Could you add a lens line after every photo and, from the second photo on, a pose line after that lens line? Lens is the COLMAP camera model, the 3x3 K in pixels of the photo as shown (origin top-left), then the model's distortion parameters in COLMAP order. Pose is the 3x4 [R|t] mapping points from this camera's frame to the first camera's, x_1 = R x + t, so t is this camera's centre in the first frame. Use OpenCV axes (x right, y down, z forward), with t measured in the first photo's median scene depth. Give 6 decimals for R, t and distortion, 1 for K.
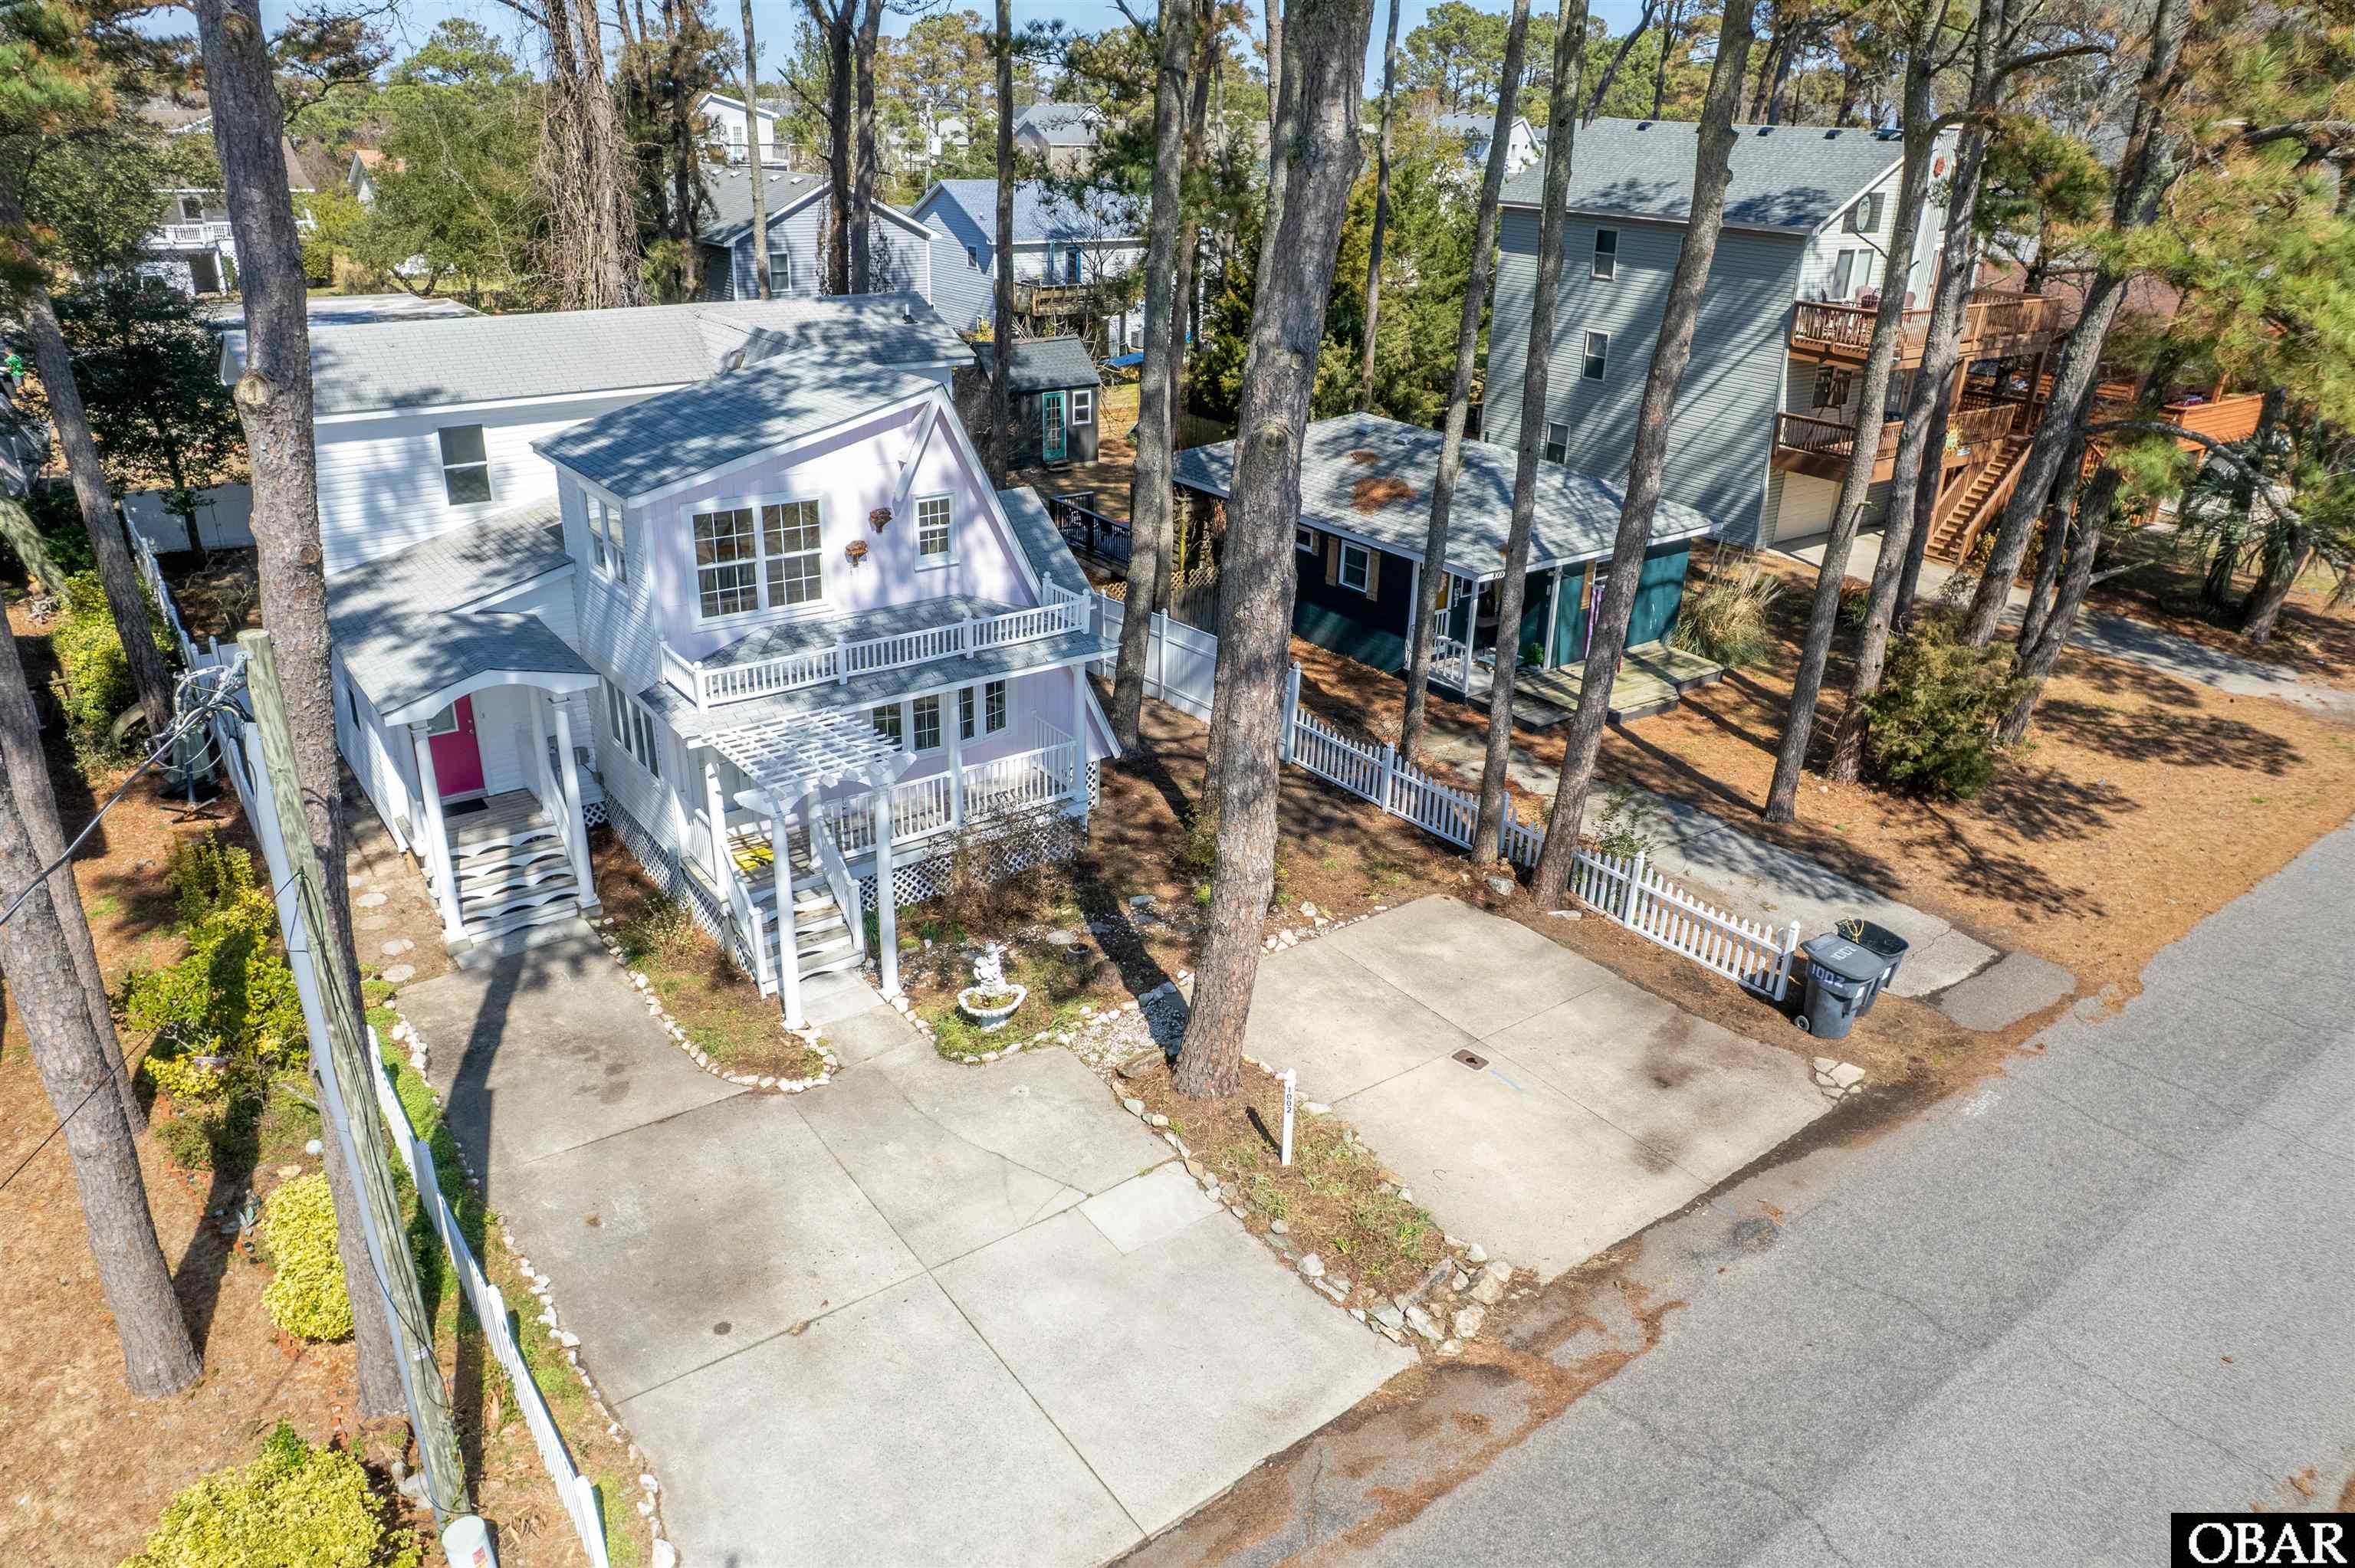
lens RADIAL K [[1547.6, 0, 1177.5], [0, 1547.6, 784.0], [0, 0, 1]] dist [-0.052269, -0.001450]
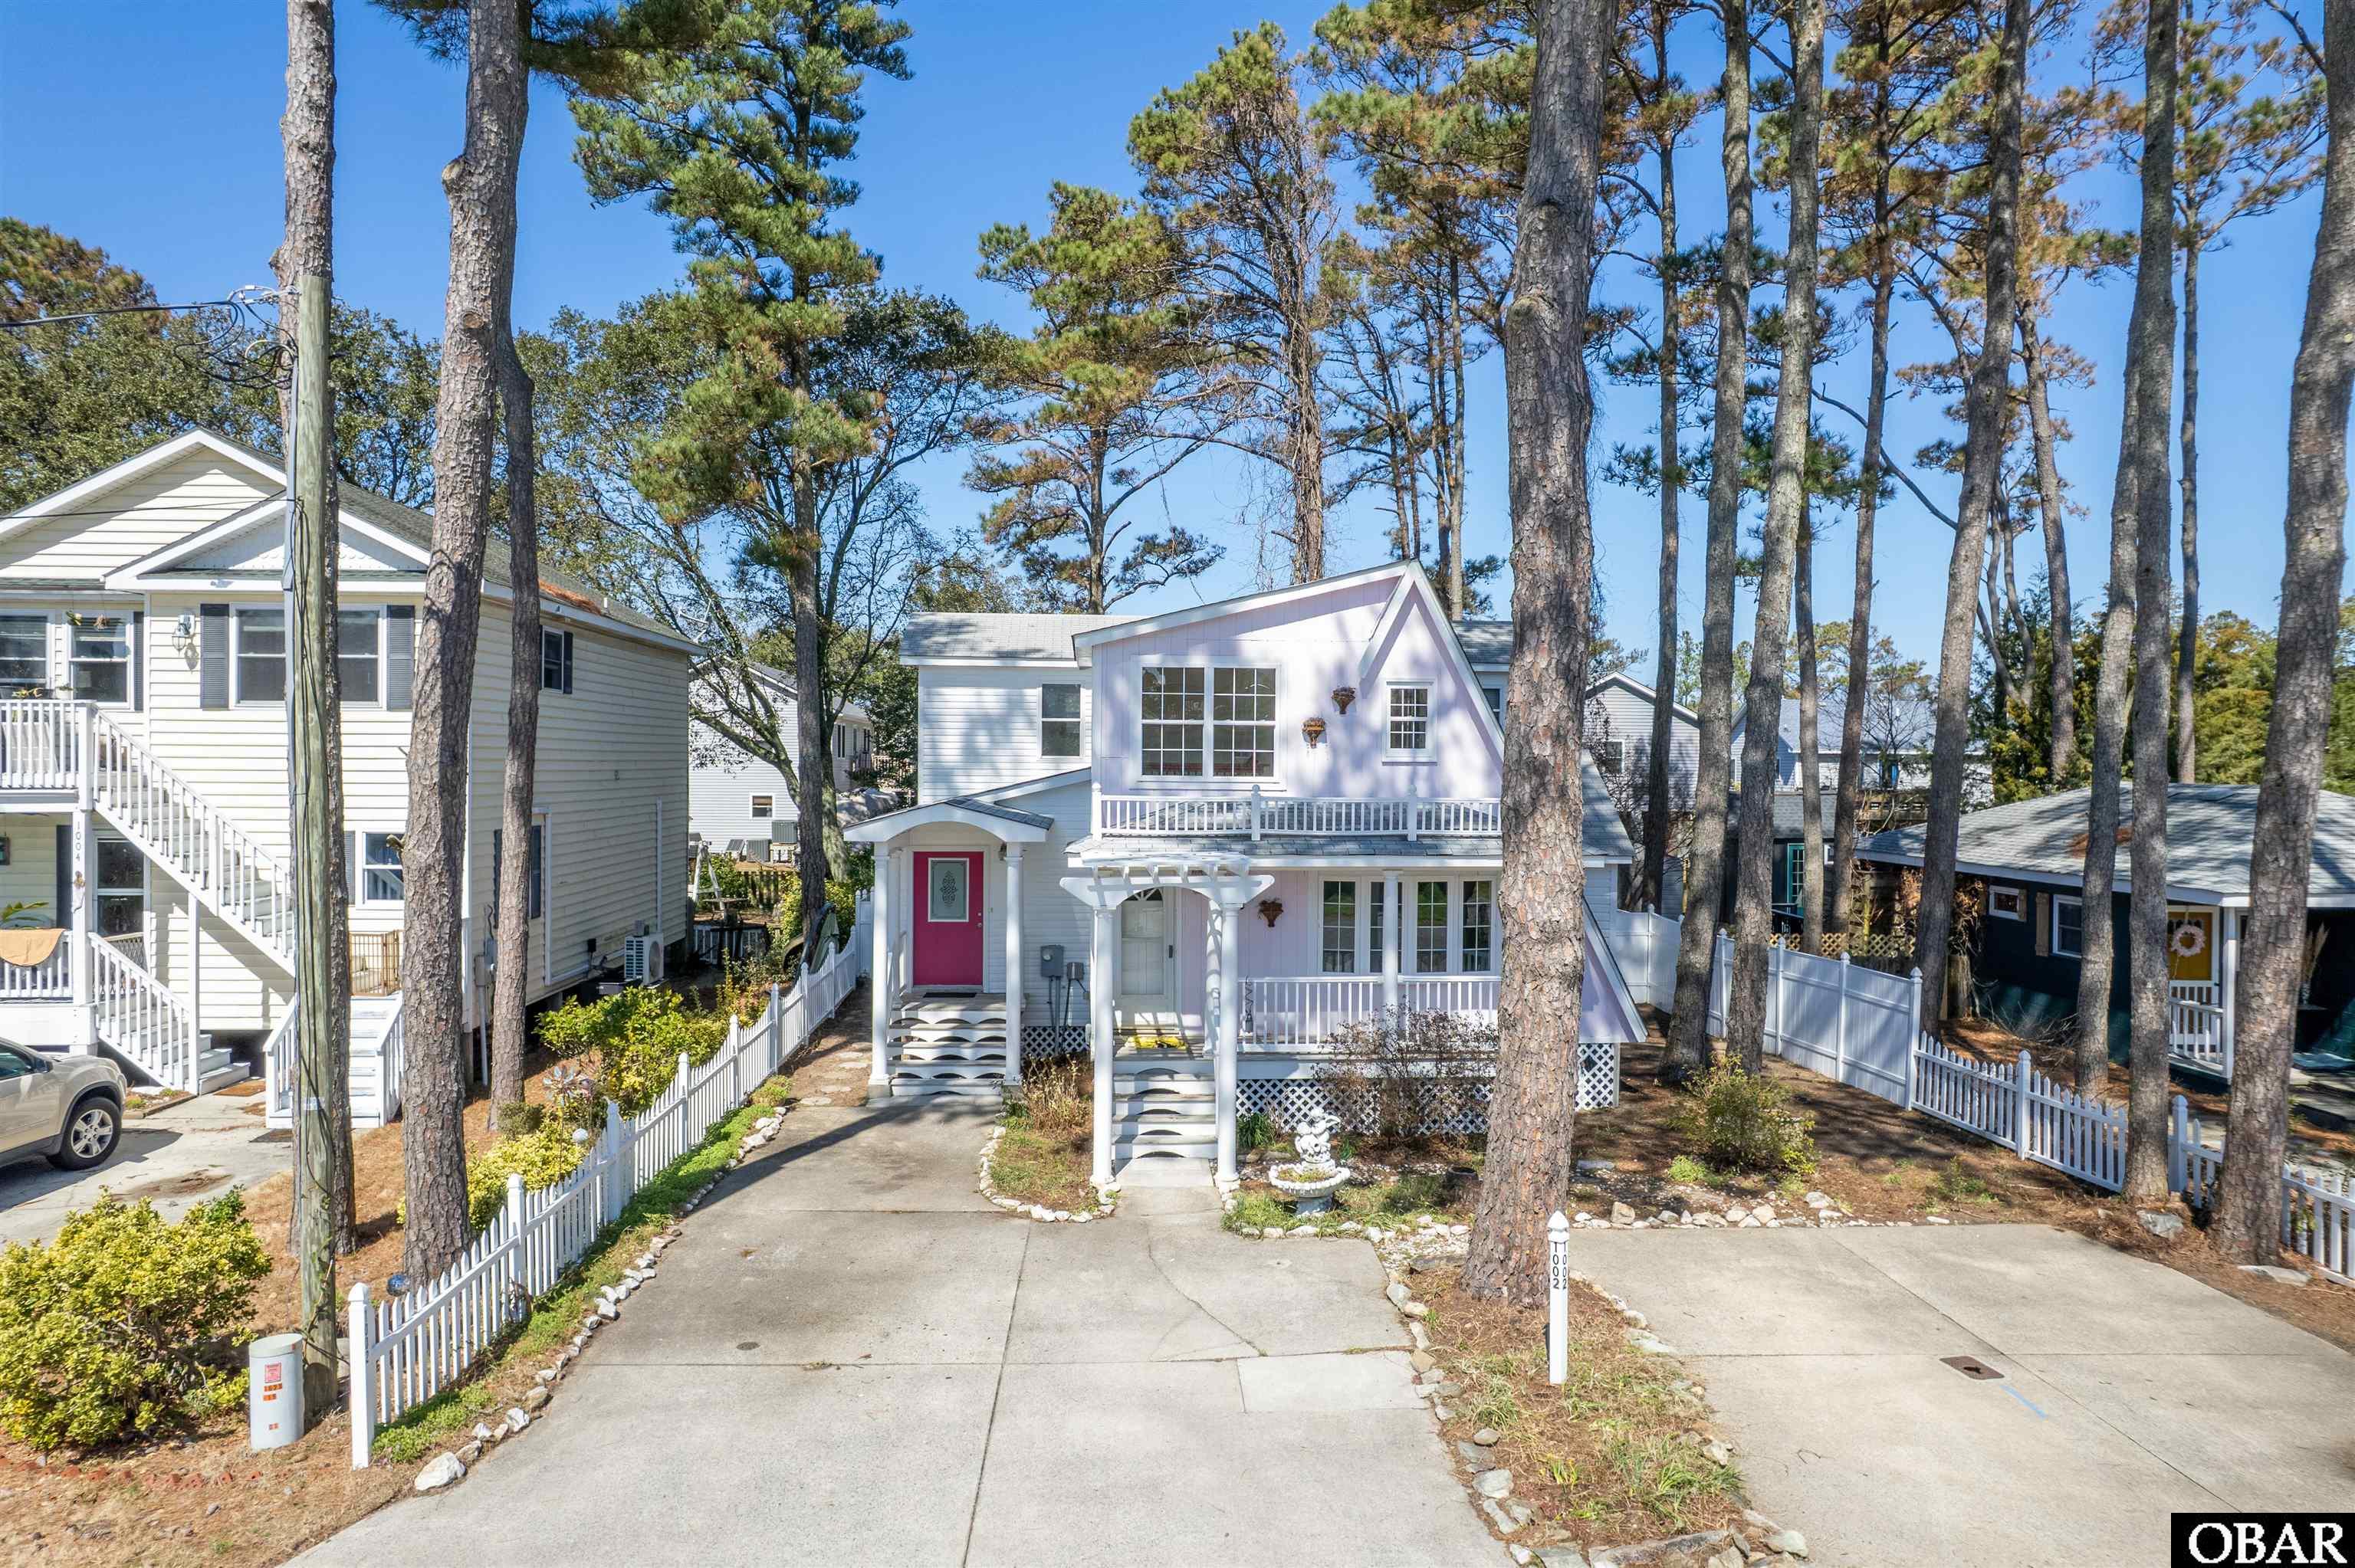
lens RADIAL K [[1502.2, 0, 1177.5], [0, 1502.2, 784.0], [0, 0, 1]] dist [-0.075703, 0.063366]
pose [[0.833730, -0.013797, -0.552000, 0.233569], [-0.209003, 0.917422, -0.338605, 0.212451], [0.511089, 0.397675, 0.761999, 0.281823]]
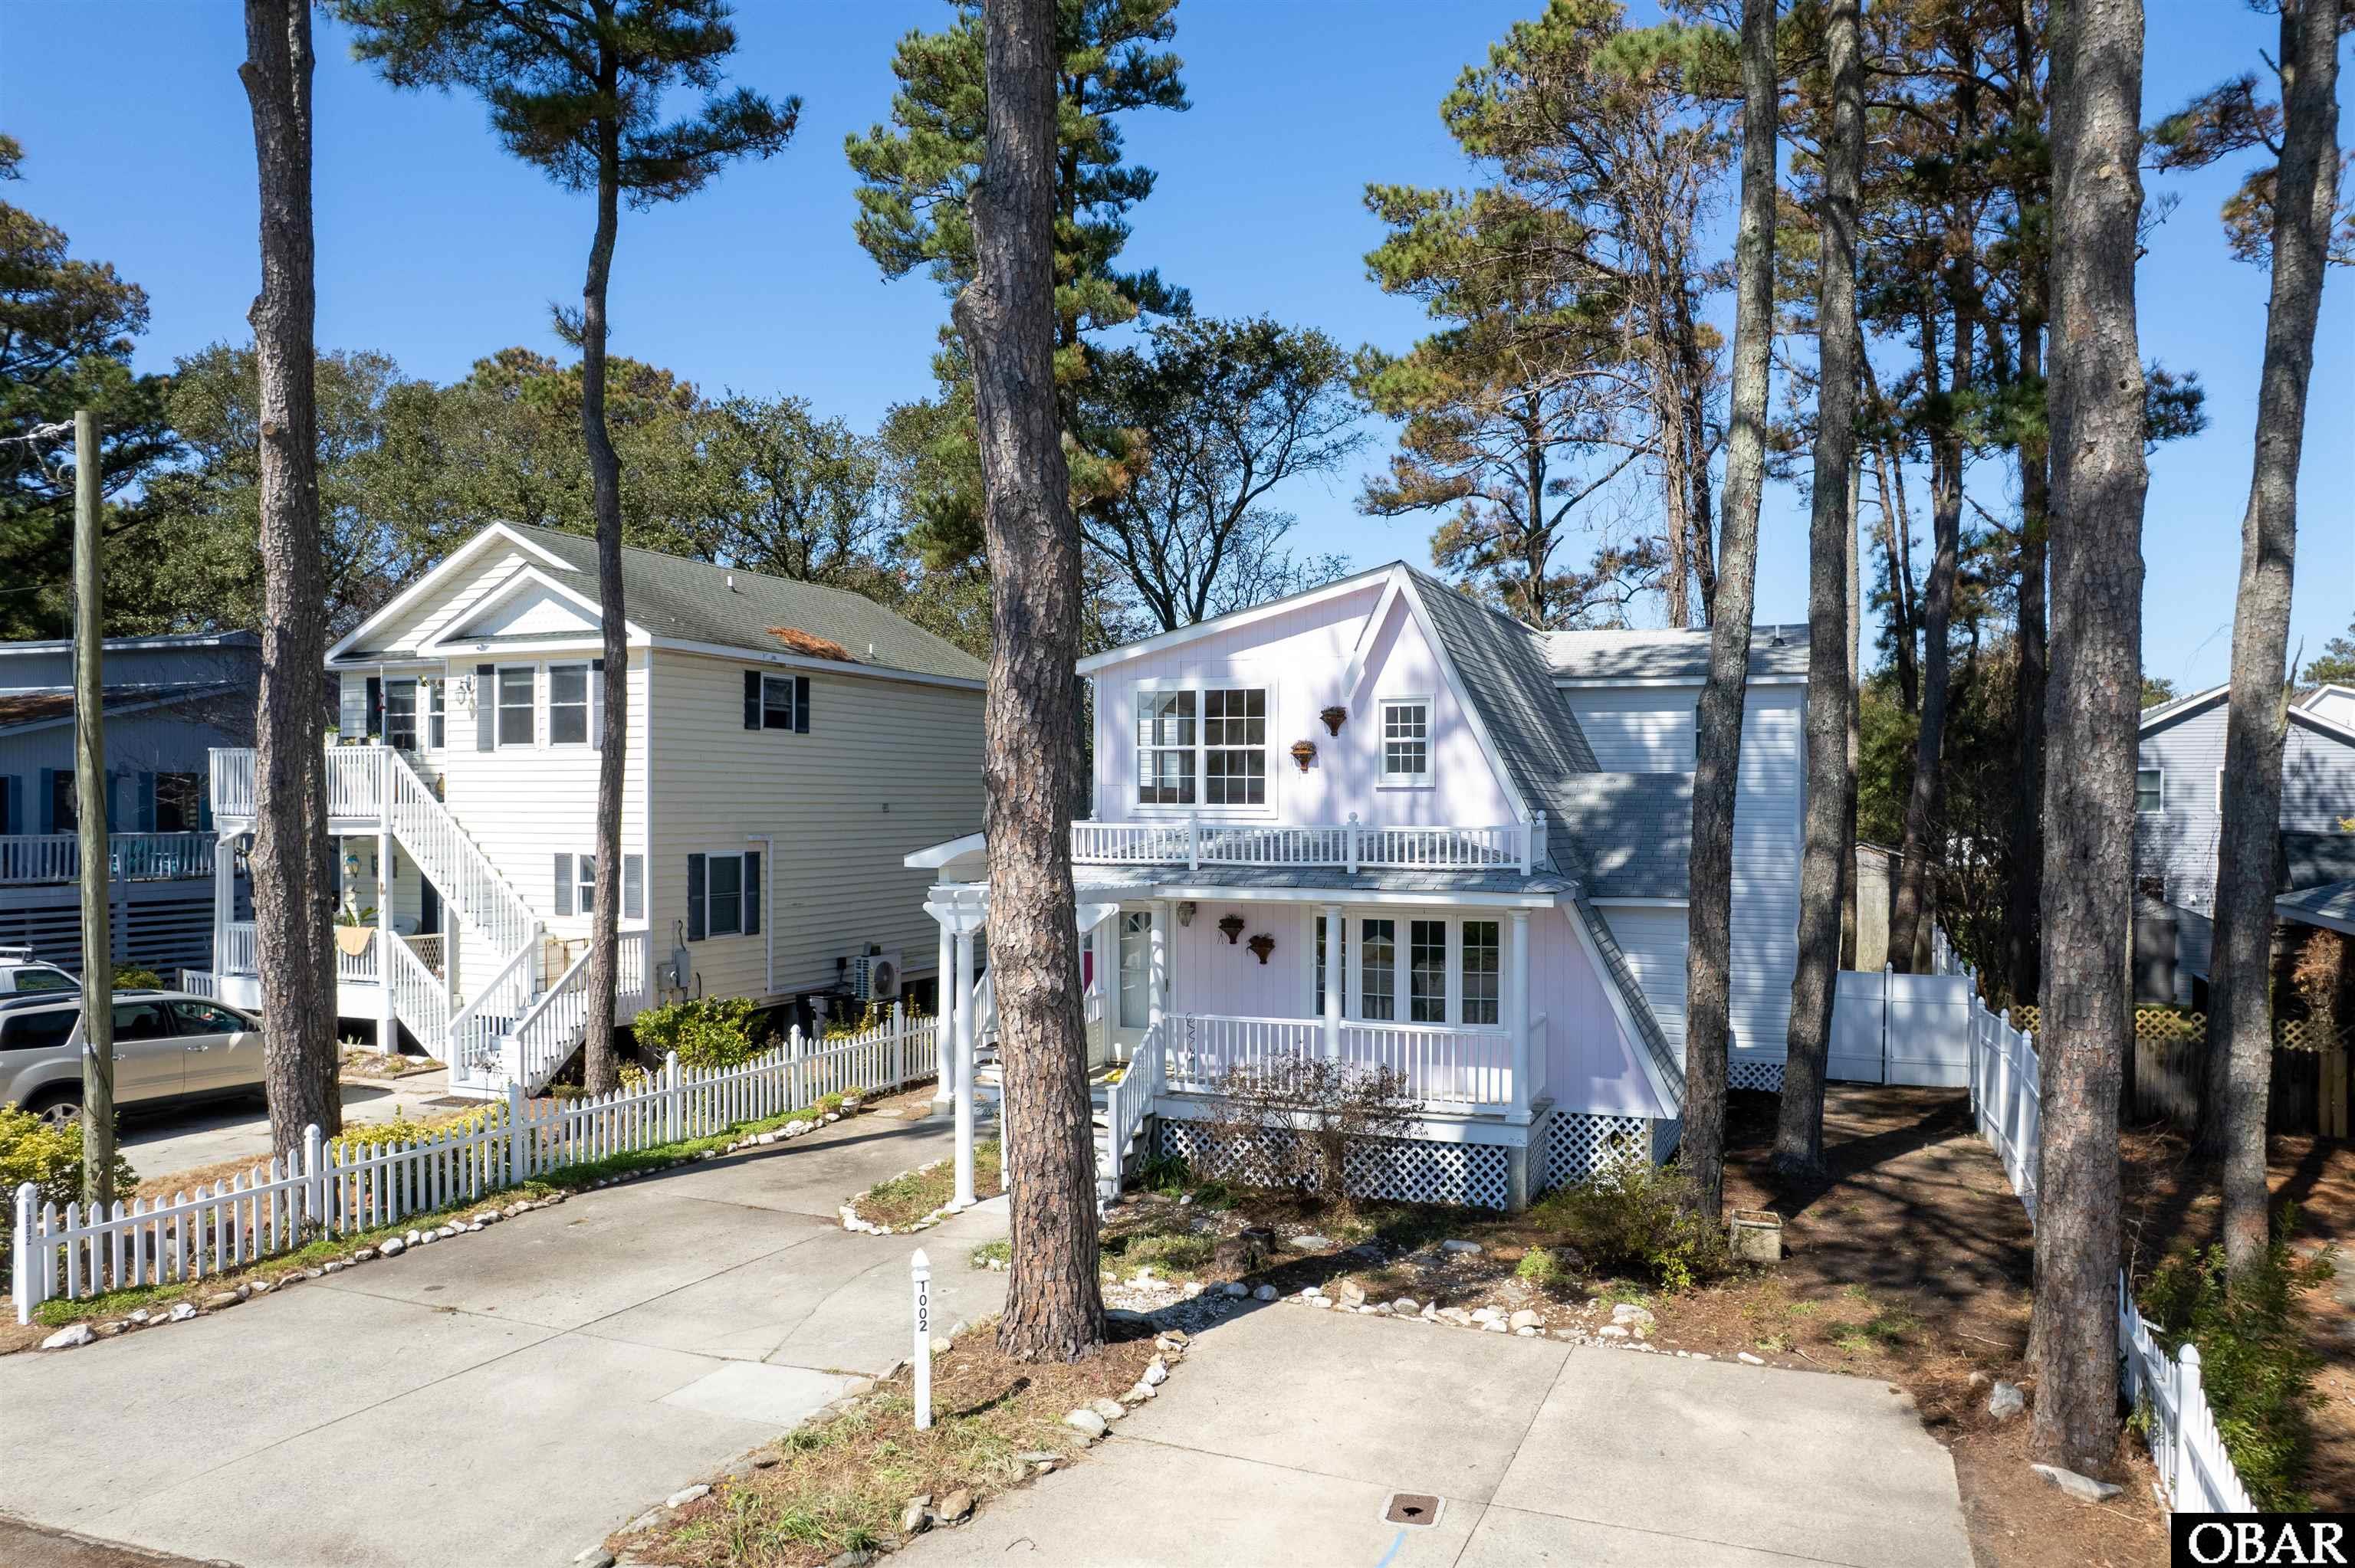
lens RADIAL K [[1588.0, 0, 1245.7], [0, 1588.0, 831.2], [0, 0, 1]] dist [-0.080776, 0.071661]
pose [[0.526141, -0.009198, -0.850347, 0.552946], [-0.334631, 0.917032, -0.216968, 0.097724], [0.781791, 0.398709, 0.479410, 0.578429]]
